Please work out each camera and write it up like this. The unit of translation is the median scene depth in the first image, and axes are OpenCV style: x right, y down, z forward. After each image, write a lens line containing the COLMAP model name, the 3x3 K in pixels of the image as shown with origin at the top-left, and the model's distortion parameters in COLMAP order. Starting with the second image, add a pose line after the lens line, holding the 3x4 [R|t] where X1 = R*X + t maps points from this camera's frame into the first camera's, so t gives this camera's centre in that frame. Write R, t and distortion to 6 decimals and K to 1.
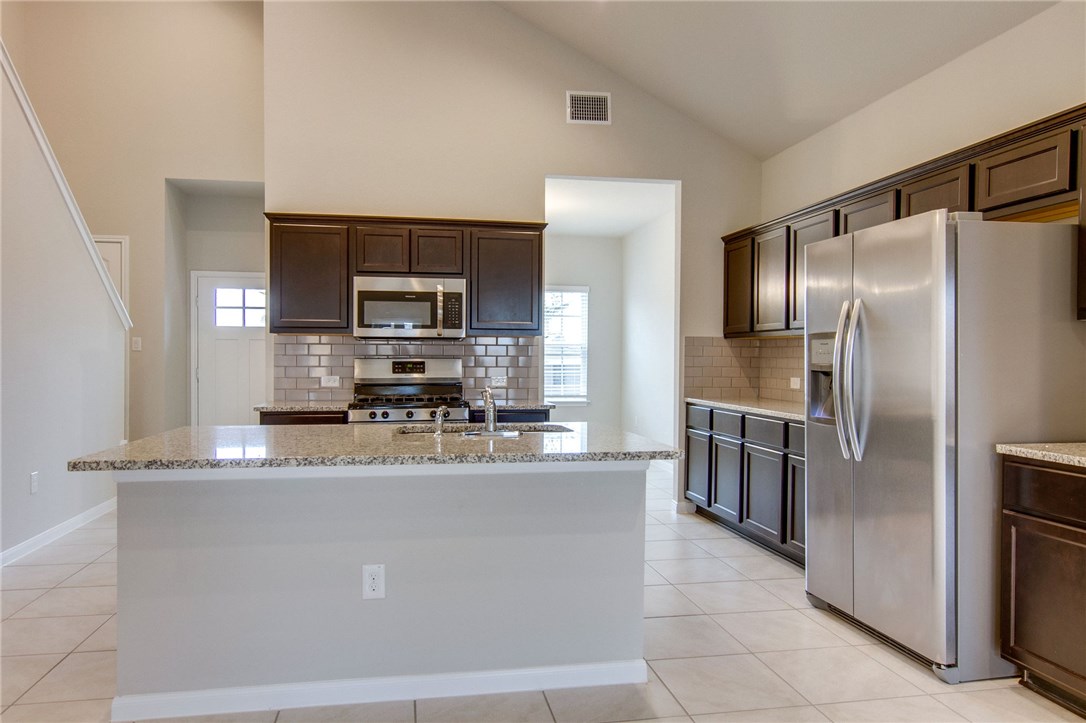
lens RADIAL K [[734.3, 0, 543.6], [0, 734.3, 366.7], [0, 0, 1]] dist [0.009436, -0.000888]
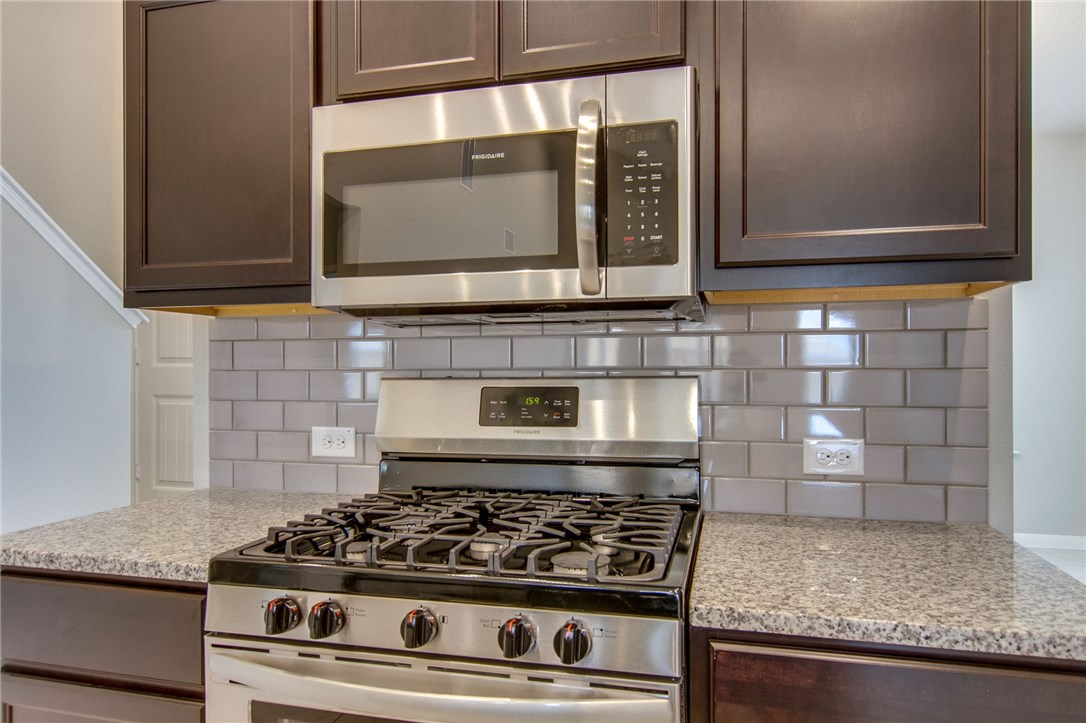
lens RADIAL K [[701.3, 0, 548.7], [0, 701.3, 367.0], [0, 0, 1]] dist [-0.002888, -0.000268]
pose [[0.902253, -0.006977, -0.431152, -0.046778], [0.000532, 0.999886, -0.015066, -0.012211], [0.431208, 0.013364, 0.902154, 0.764241]]
